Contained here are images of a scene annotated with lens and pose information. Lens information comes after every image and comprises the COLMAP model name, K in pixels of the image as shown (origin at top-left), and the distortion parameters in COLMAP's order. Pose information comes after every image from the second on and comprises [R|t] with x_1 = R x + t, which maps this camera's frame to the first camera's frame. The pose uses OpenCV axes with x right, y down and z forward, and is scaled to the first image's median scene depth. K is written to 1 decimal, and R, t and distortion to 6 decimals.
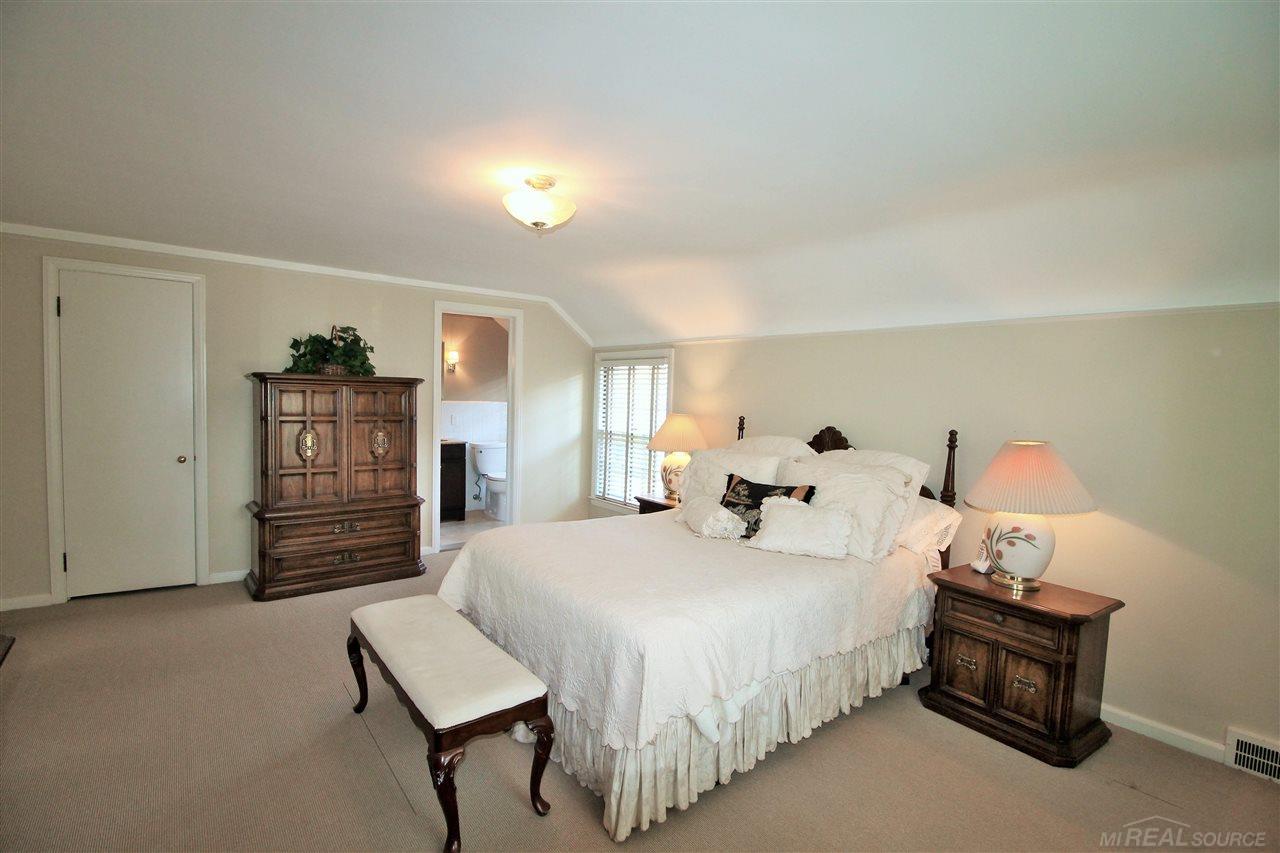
lens RADIAL K [[608.8, 0, 640.0], [0, 608.8, 426.5], [0, 0, 1]] dist [0.003824, -0.015304]
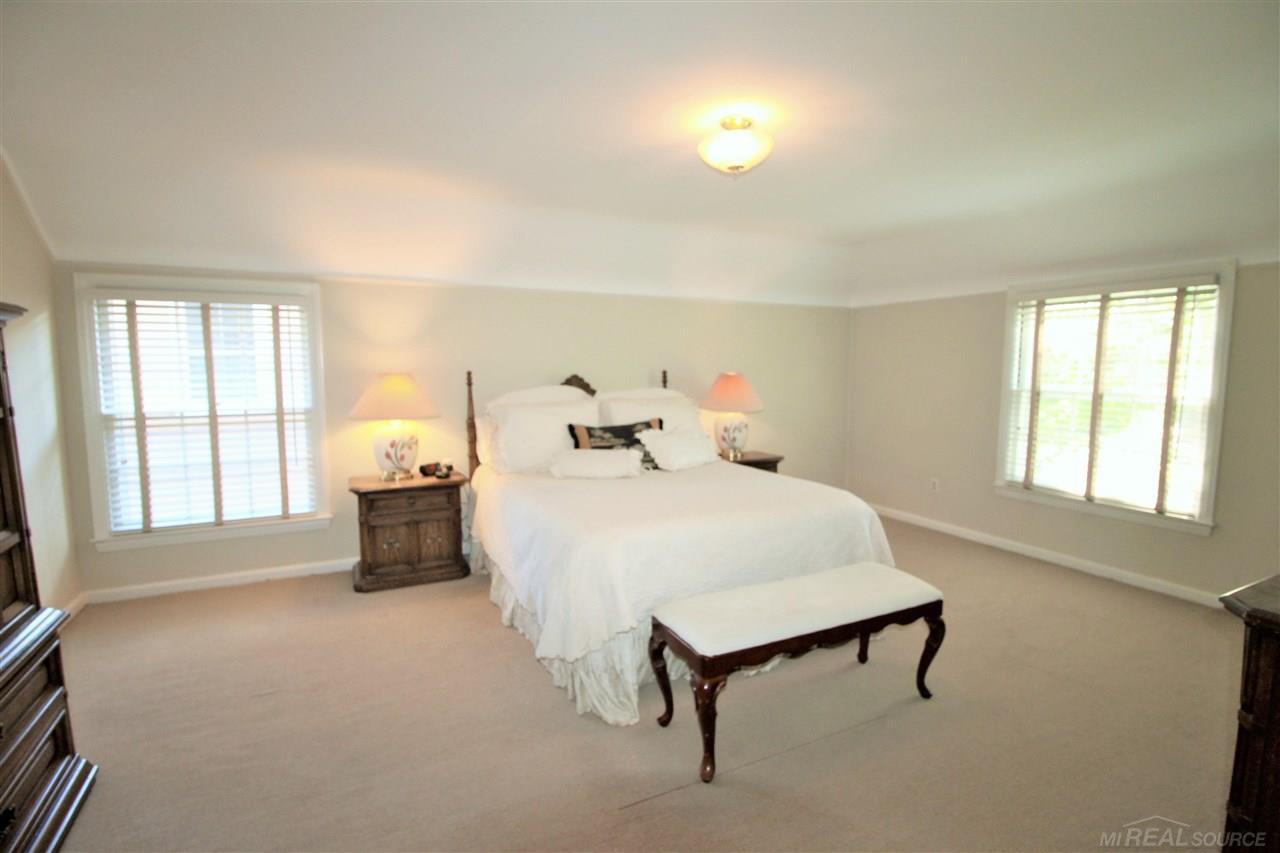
lens RADIAL K [[608.8, 0, 640.0], [0, 608.8, 426.5], [0, 0, 1]] dist [0.003824, -0.015304]
pose [[0.189608, -0.126471, 0.973681, -0.575532], [0.060779, 0.991280, 0.116921, -0.020774], [-0.979977, 0.037011, 0.195642, 0.474502]]
